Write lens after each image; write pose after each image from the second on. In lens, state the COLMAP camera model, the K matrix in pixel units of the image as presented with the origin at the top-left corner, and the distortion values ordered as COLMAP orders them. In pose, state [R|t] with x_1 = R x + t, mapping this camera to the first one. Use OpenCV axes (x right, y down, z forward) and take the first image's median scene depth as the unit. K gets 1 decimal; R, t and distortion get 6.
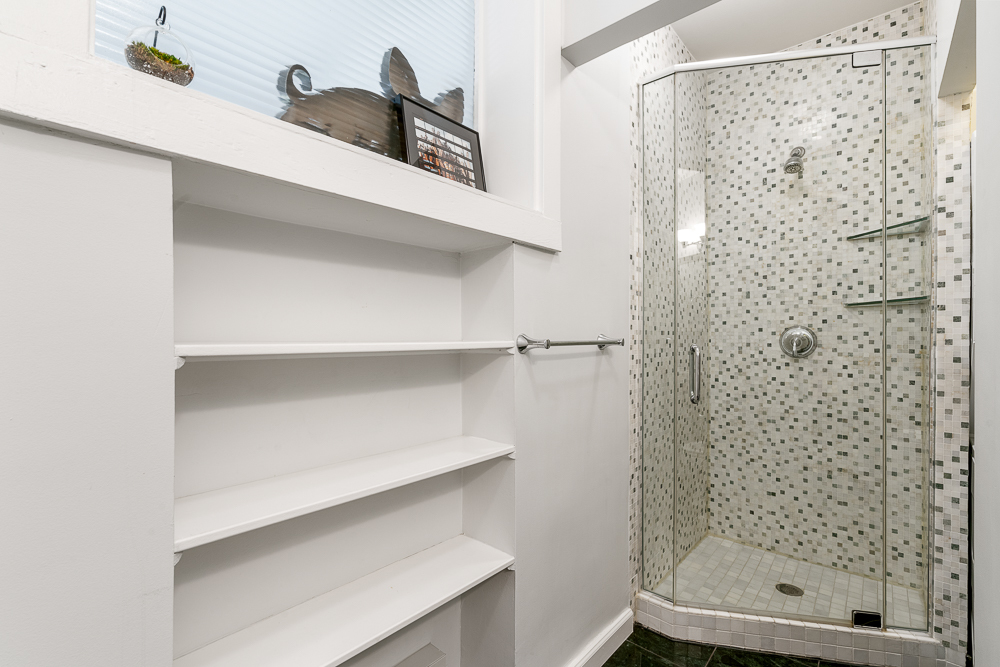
lens RADIAL K [[449.7, 0, 497.4], [0, 449.7, 334.3], [0, 0, 1]] dist [-0.012393, 0.005469]
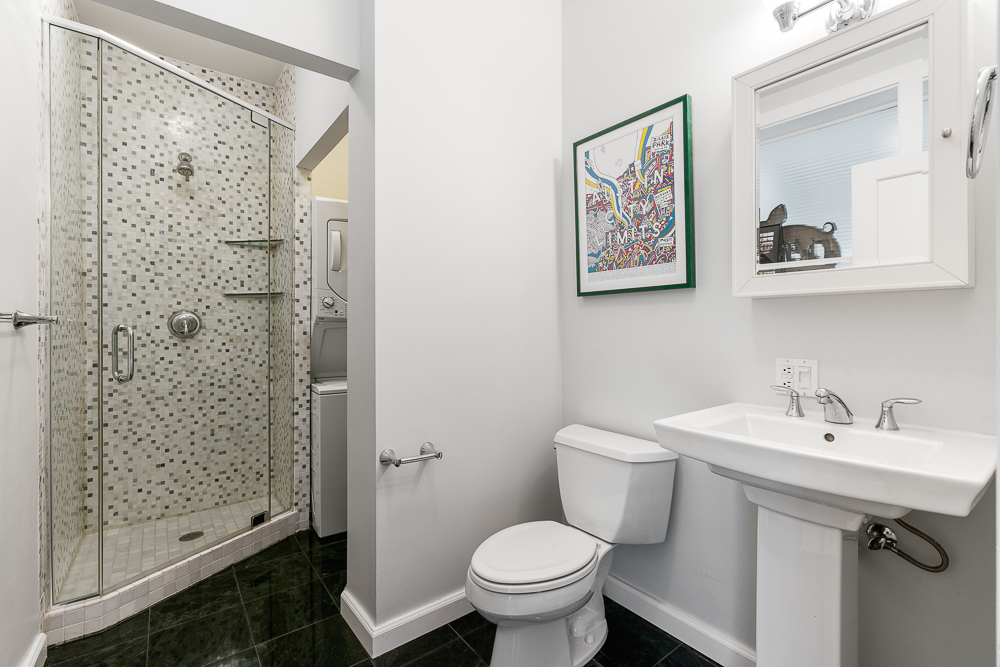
lens RADIAL K [[449.7, 0, 497.4], [0, 449.7, 334.3], [0, 0, 1]] dist [-0.012393, 0.005469]
pose [[0.219001, -0.017874, 0.975561, -0.276103], [-0.002643, 0.999818, 0.018912, 0.019354], [-0.975721, -0.006720, 0.218914, -0.027106]]
